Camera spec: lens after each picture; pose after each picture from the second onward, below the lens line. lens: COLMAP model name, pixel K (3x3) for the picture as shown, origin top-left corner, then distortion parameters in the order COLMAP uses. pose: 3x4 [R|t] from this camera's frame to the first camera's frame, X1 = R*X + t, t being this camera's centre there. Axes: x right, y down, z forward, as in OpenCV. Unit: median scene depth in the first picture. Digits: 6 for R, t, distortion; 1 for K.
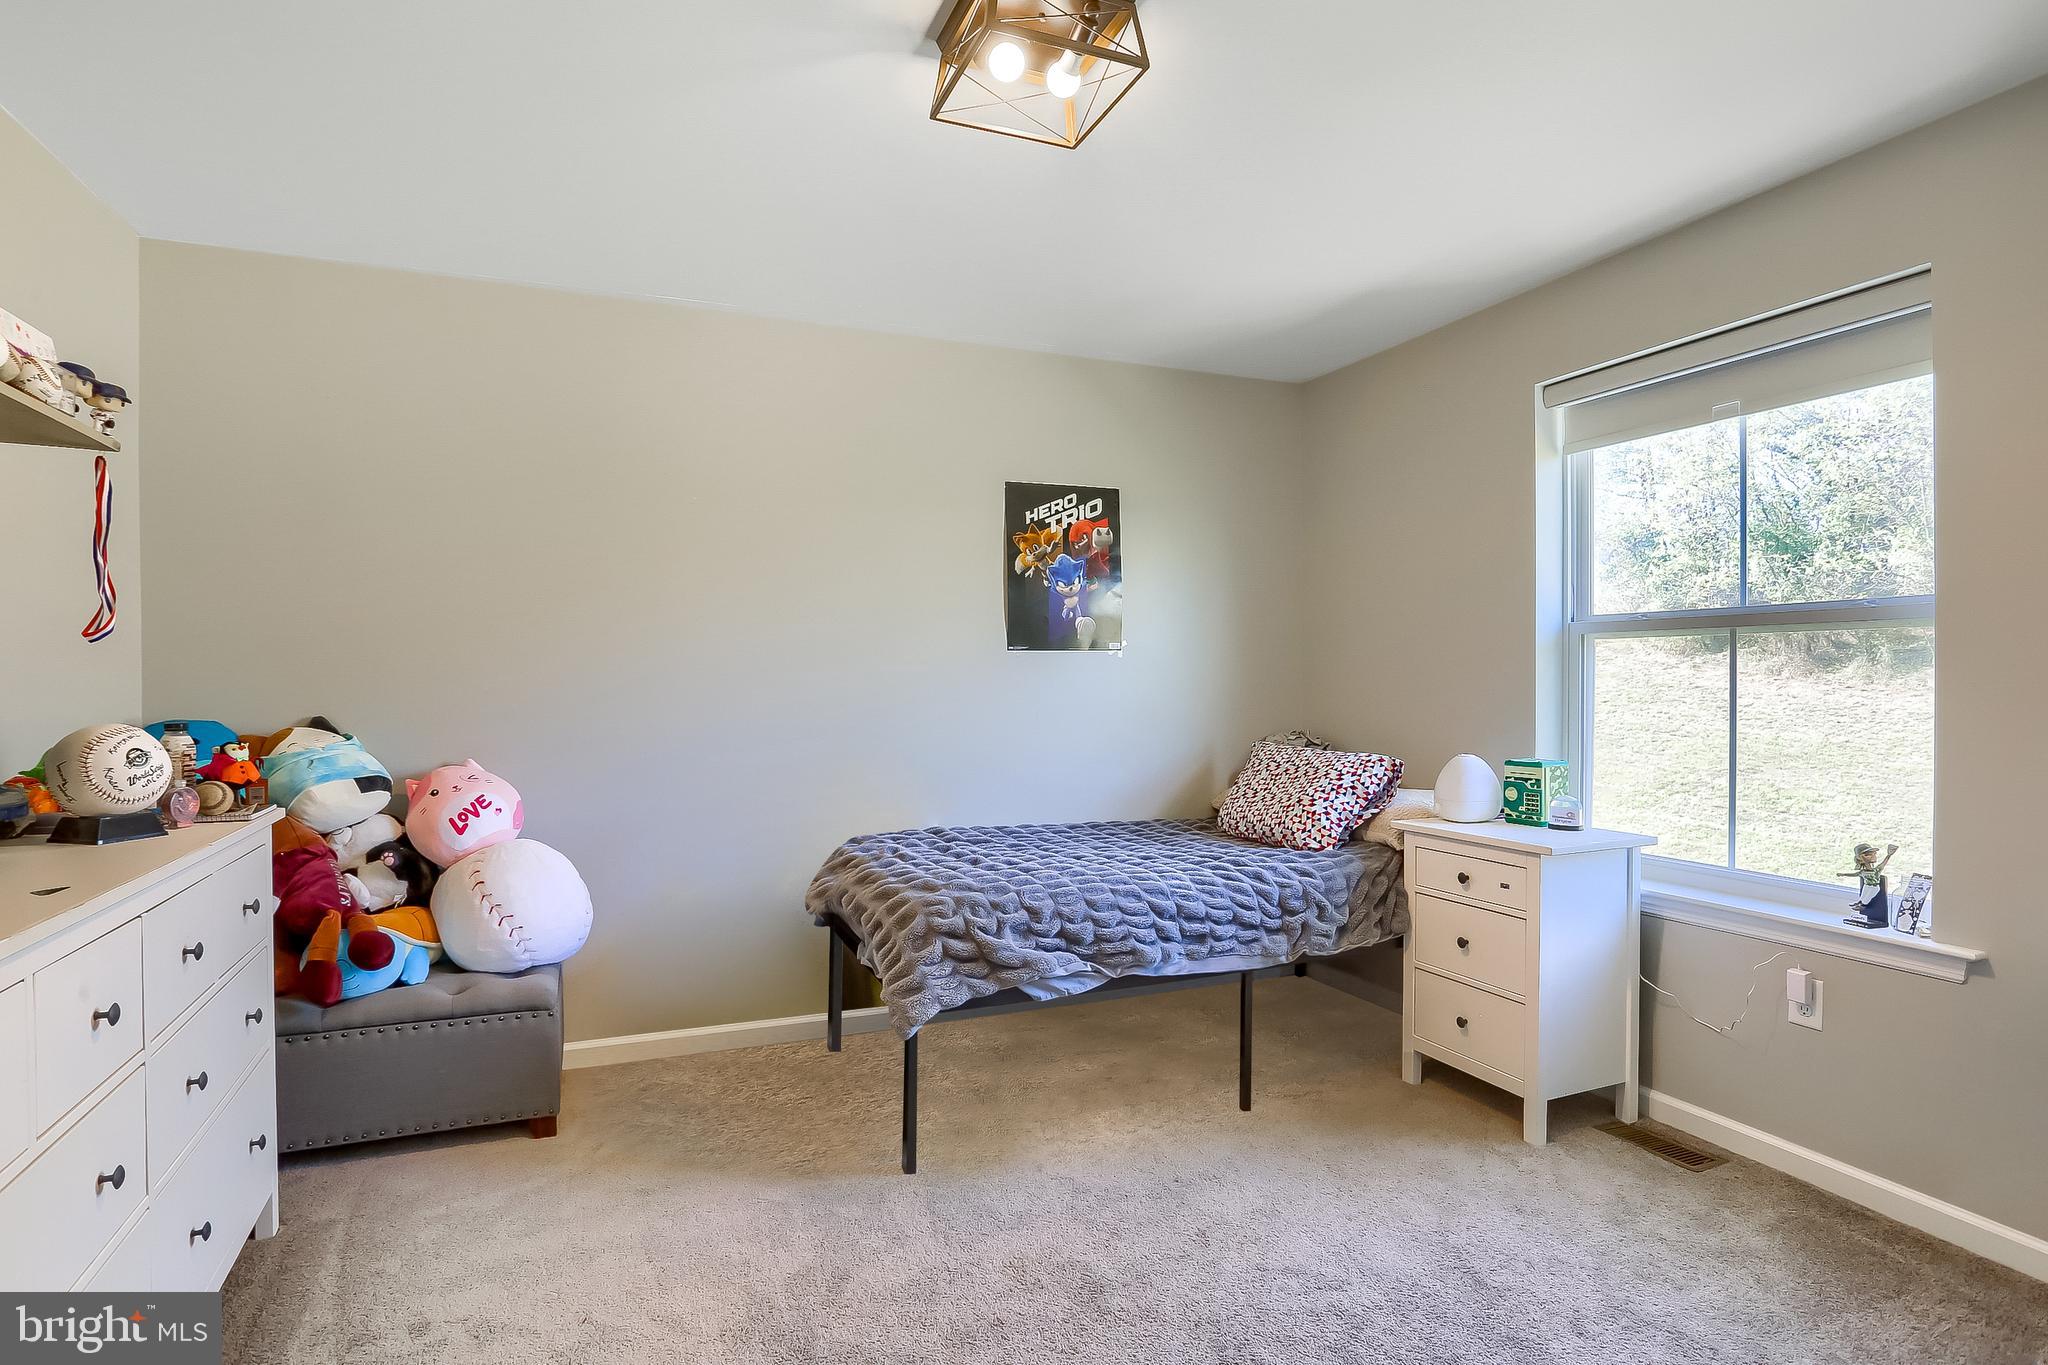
lens RADIAL K [[1024.8, 0, 1024.0], [0, 1024.8, 682.5], [0, 0, 1]] dist [0.000761, 0.000170]
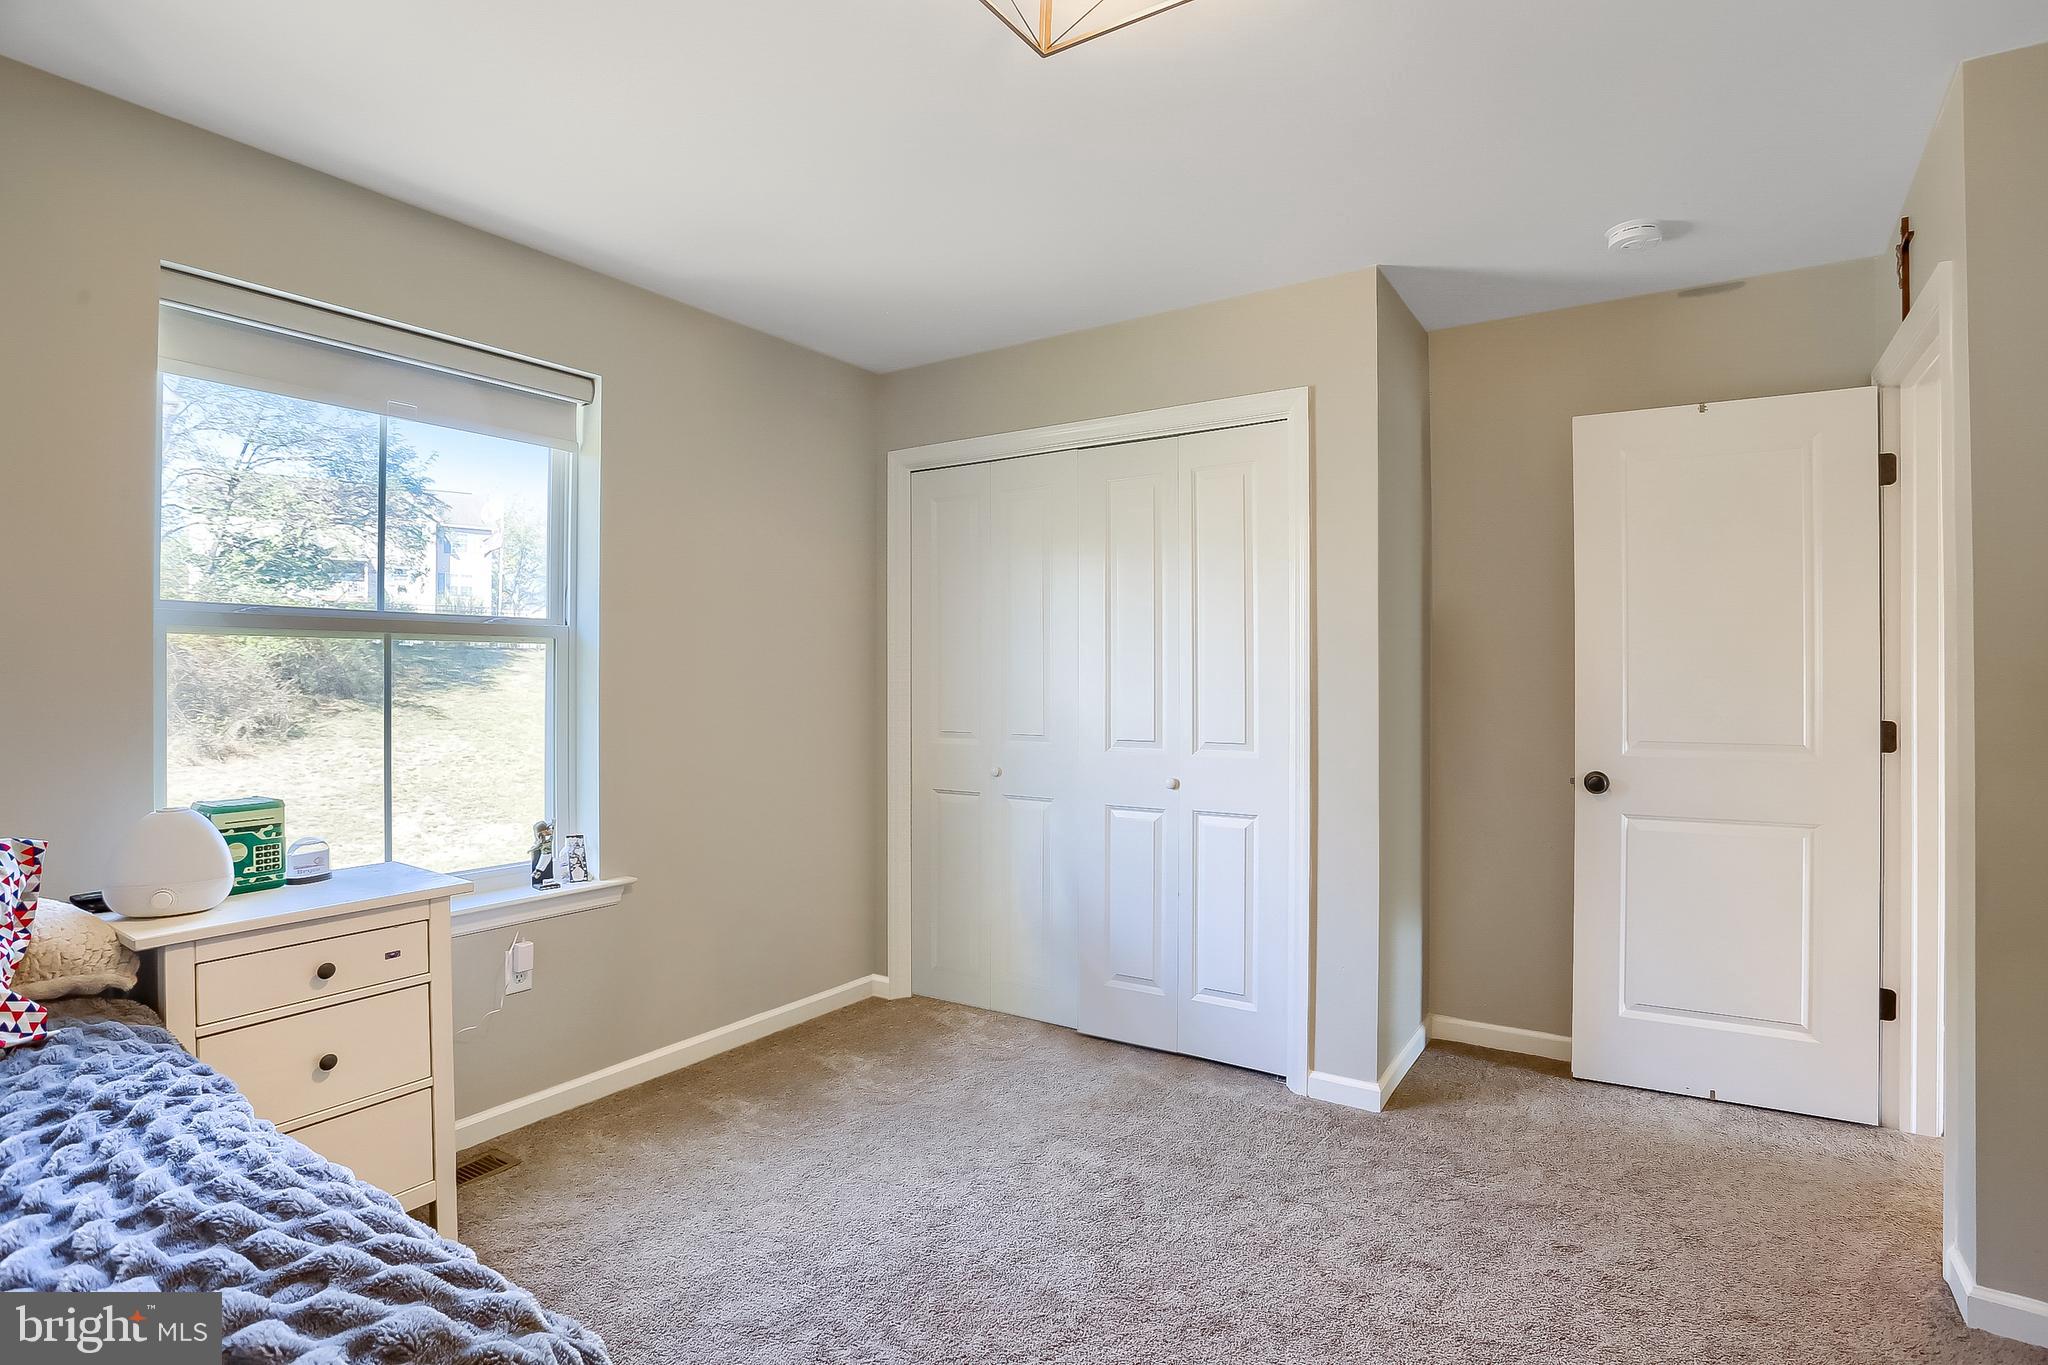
lens RADIAL K [[1024.8, 0, 1024.0], [0, 1024.8, 682.5], [0, 0, 1]] dist [0.000761, 0.000170]
pose [[-0.550072, 0.001709, 0.835115, -0.496260], [0.004886, 0.999987, 0.001171, -0.006655], [-0.835103, 0.004725, -0.550074, 1.155593]]
